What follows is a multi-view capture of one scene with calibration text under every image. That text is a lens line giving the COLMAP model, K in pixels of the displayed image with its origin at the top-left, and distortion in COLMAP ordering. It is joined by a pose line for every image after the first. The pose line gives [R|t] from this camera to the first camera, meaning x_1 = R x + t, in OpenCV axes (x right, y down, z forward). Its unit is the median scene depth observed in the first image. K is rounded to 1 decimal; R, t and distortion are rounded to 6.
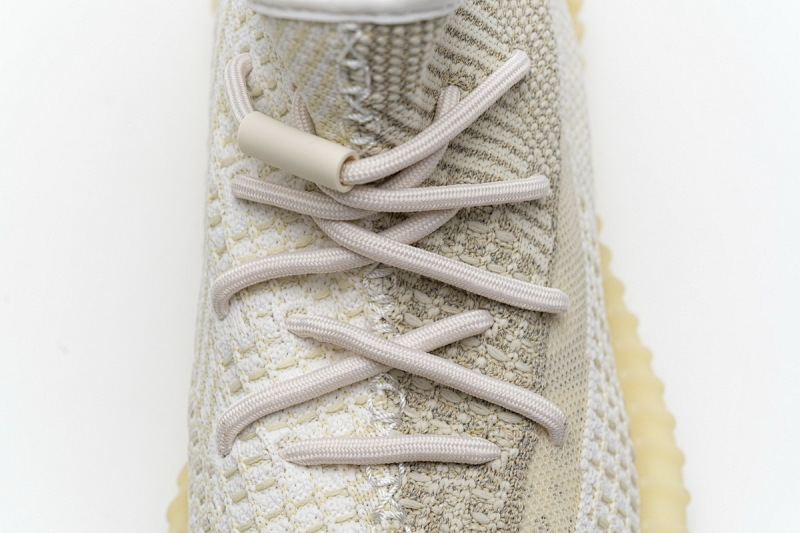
lens RADIAL K [[1535.0, 0, 386.4], [0, 1535.0, 245.4], [0, 0, 1]] dist [-0.010587, 0.000000]
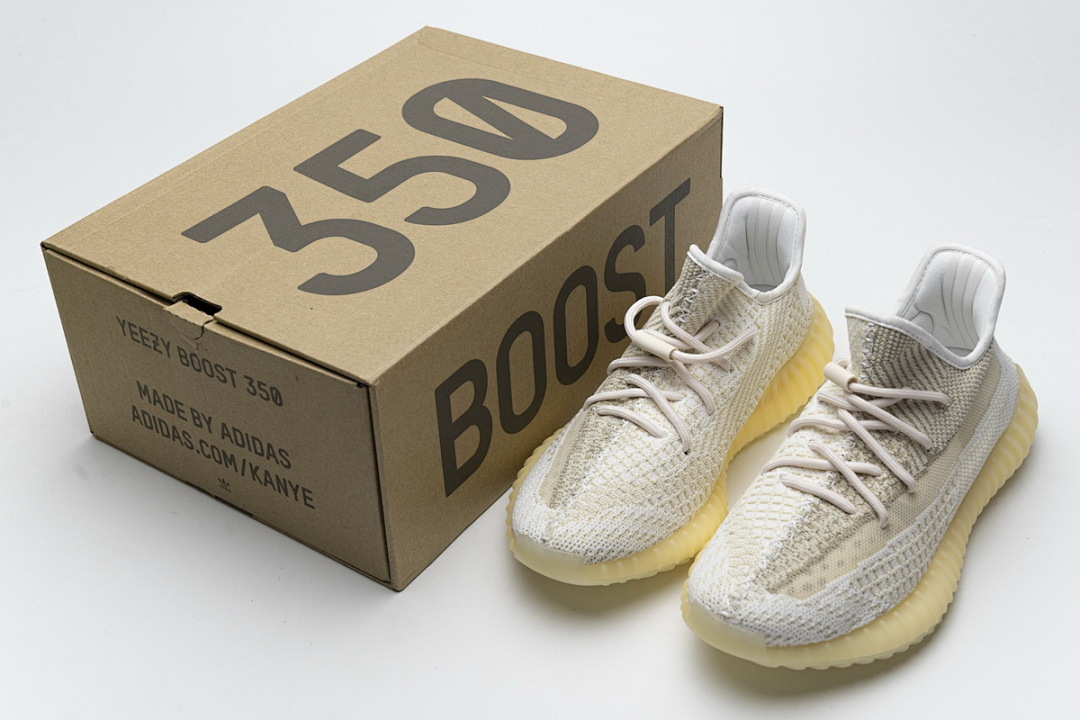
lens RADIAL K [[1548.7, 0, 564.1], [0, 1548.7, 341.3], [0, 0, 1]] dist [0.012032, 0.000000]
pose [[0.779464, 0.333464, -0.530319, 0.927969], [-0.552542, 0.764863, -0.331182, 1.000944], [0.295184, 0.551168, 0.780436, -1.218034]]
